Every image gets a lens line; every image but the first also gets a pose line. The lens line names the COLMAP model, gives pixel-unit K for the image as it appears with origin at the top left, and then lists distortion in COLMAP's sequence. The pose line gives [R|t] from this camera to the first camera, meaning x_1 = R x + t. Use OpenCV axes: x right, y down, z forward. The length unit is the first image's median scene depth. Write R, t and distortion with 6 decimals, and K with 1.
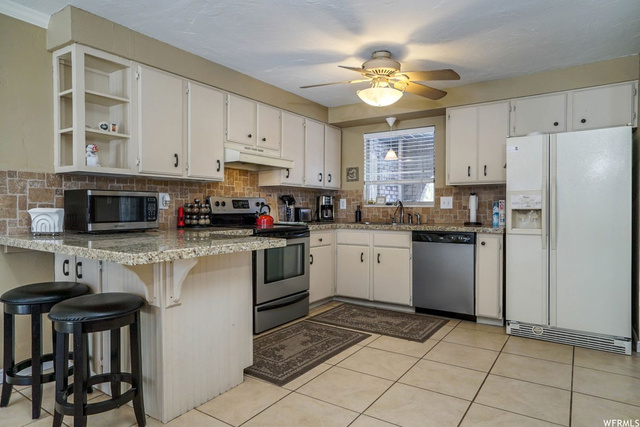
lens RADIAL K [[392.9, 0, 321.7], [0, 392.9, 213.5], [0, 0, 1]] dist [-0.002960, 0.000272]
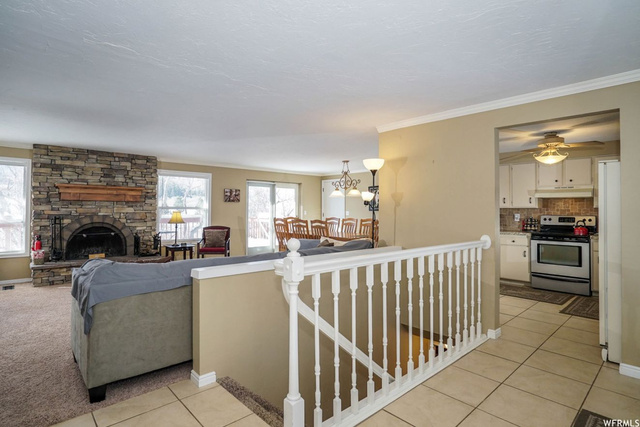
lens RADIAL K [[326.6, 0, 318.6], [0, 326.6, 207.1], [0, 0, 1]] dist [-0.025390, 0.007981]
pose [[-0.246125, -0.019433, -0.969043, 1.587117], [-0.024388, 0.999607, -0.013851, -0.037841], [0.968931, 0.020224, -0.246502, 0.352517]]
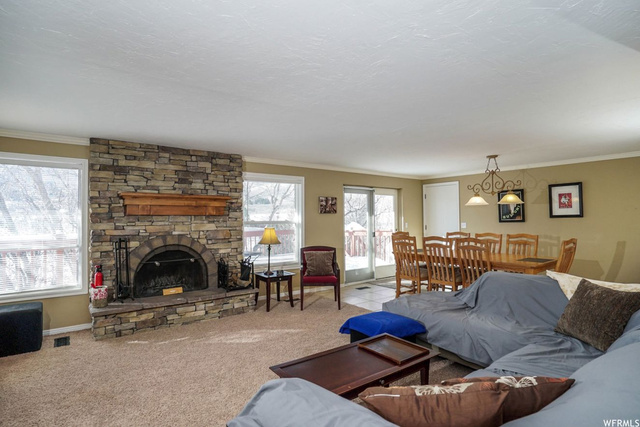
lens RADIAL K [[326.6, 0, 315.5], [0, 326.6, 214.6], [0, 0, 1]] dist [-0.025390, 0.007981]
pose [[-0.319796, -0.019650, -0.947283, 1.191904], [-0.012704, 0.999784, -0.016450, -0.056920], [0.947401, 0.006774, -0.319976, -0.346171]]
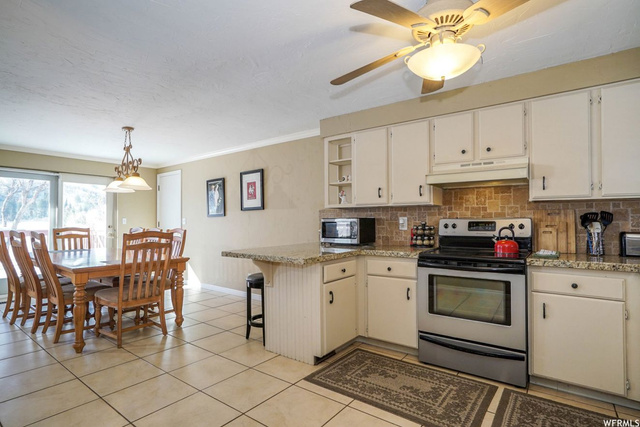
lens RADIAL K [[326.6, 0, 320.8], [0, 326.6, 217.7], [0, 0, 1]] dist [-0.025390, 0.007981]
pose [[-0.054356, -0.019009, -0.998341, 0.627479], [-0.013842, 0.999737, -0.018282, -0.028011], [0.998426, 0.012825, -0.054605, 0.767063]]
